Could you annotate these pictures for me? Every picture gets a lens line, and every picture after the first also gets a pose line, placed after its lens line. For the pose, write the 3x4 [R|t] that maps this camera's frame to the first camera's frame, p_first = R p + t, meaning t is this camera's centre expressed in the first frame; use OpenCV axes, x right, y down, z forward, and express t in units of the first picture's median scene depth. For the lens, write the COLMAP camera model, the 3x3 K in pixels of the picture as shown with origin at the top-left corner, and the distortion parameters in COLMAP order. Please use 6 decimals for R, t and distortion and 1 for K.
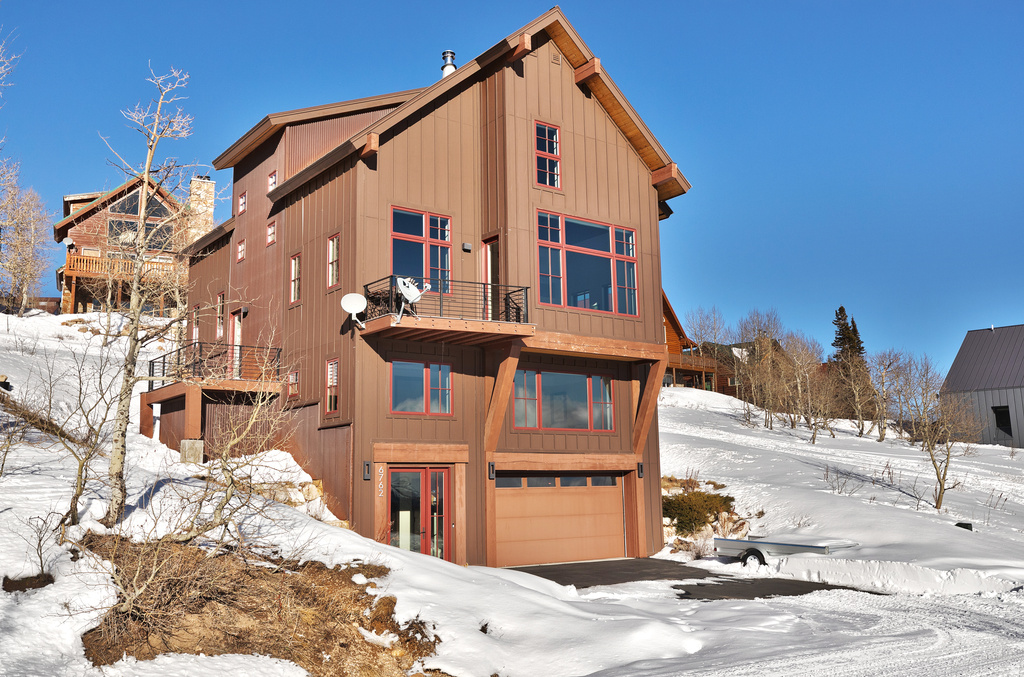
lens RADIAL K [[960.3, 0, 512.0], [0, 960.3, 338.5], [0, 0, 1]] dist [0.007266, 0.005385]
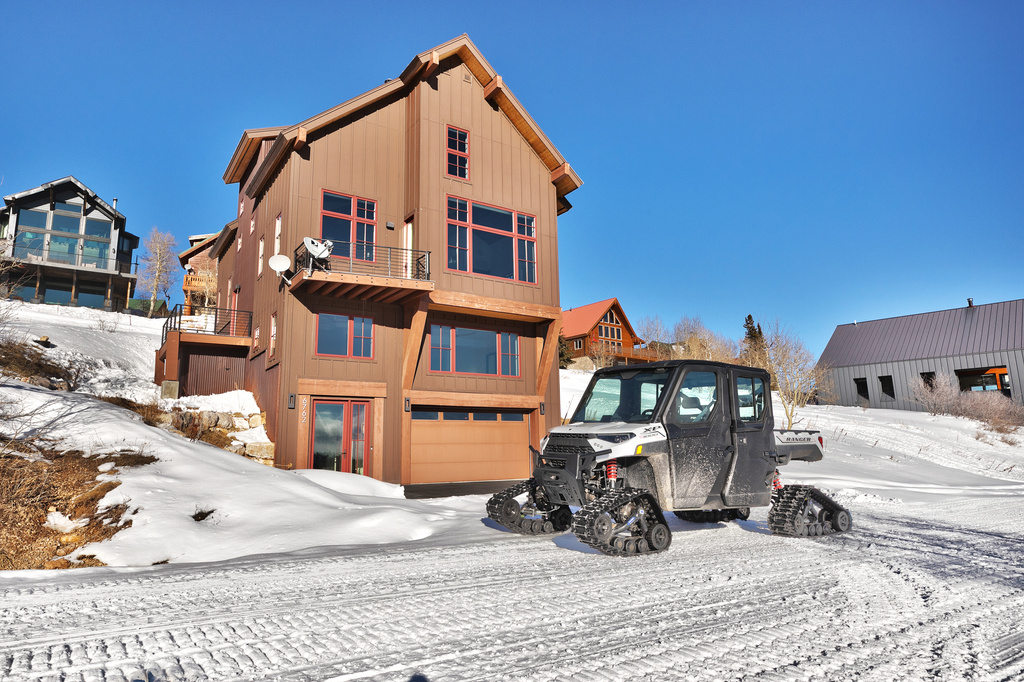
lens RADIAL K [[638.0, 0, 512.0], [0, 638.0, 341.0], [0, 0, 1]] dist [0.017624, -0.001814]
pose [[0.998803, -0.008395, -0.048189, 0.145718], [0.007551, 0.999815, -0.017669, 0.068586], [0.048328, 0.017284, 0.998682, 0.181697]]
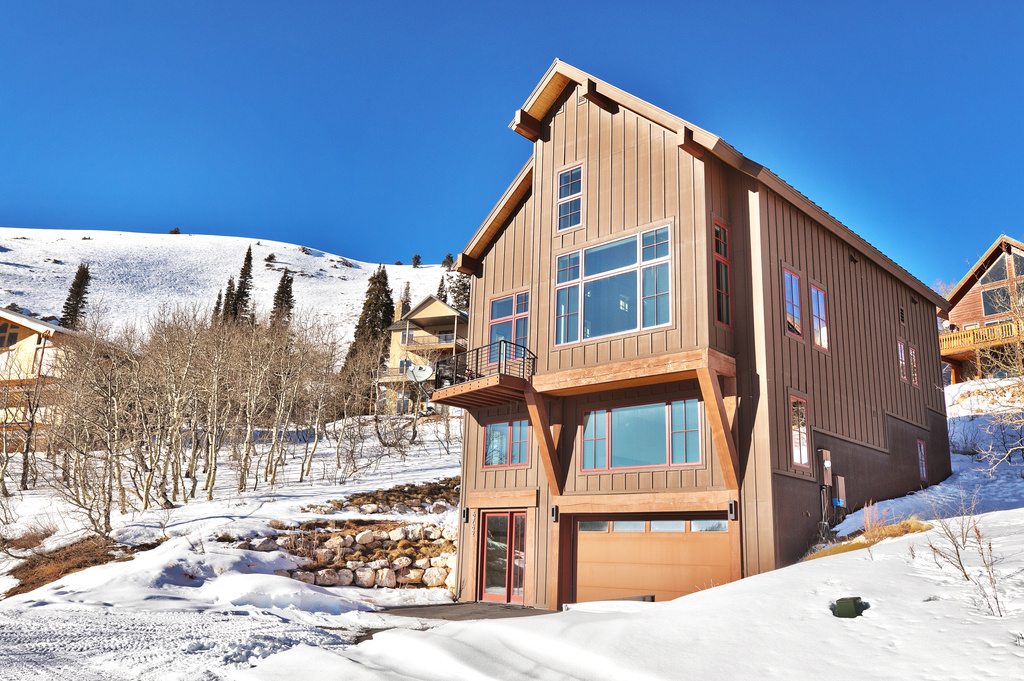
lens RADIAL K [[815.7, 0, 512.0], [0, 815.7, 340.5], [0, 0, 1]] dist [-0.028049, -0.003516]
pose [[0.180962, -0.230812, -0.956022, 0.818986], [0.124838, 0.969599, -0.210459, 0.129230], [0.975535, -0.081262, 0.204275, 0.756239]]
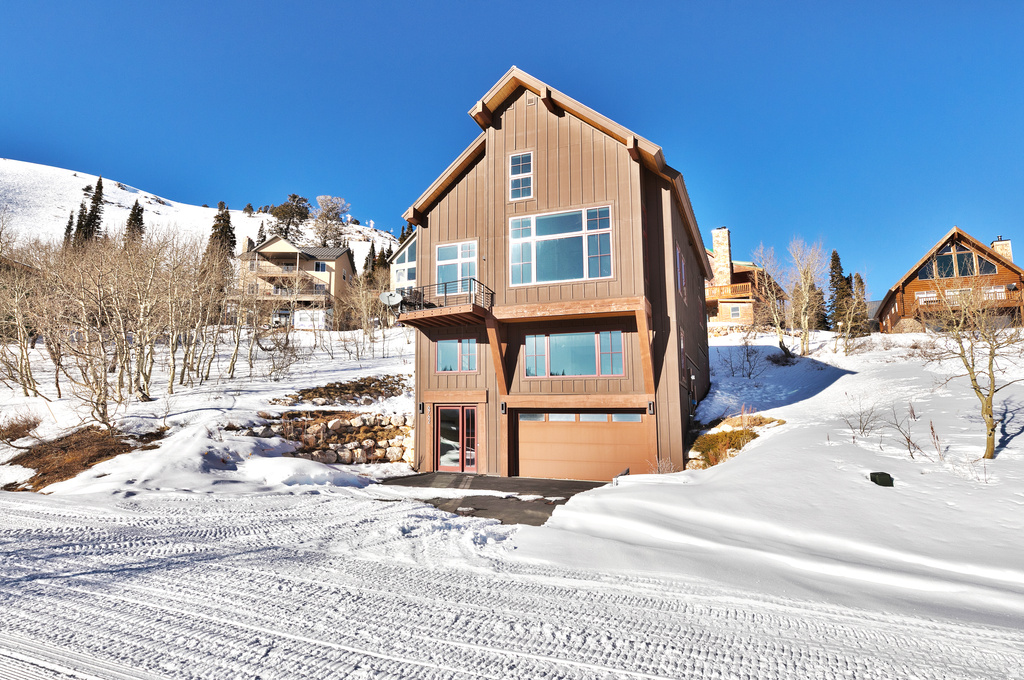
lens RADIAL K [[565.9, 0, 512.0], [0, 565.9, 340.0], [0, 0, 1]] dist [-0.015624, -0.000094]
pose [[0.505209, -0.116771, -0.855061, 0.686015], [0.111531, 0.991329, -0.069483, 0.092630], [0.855760, -0.060262, 0.513852, 0.559374]]
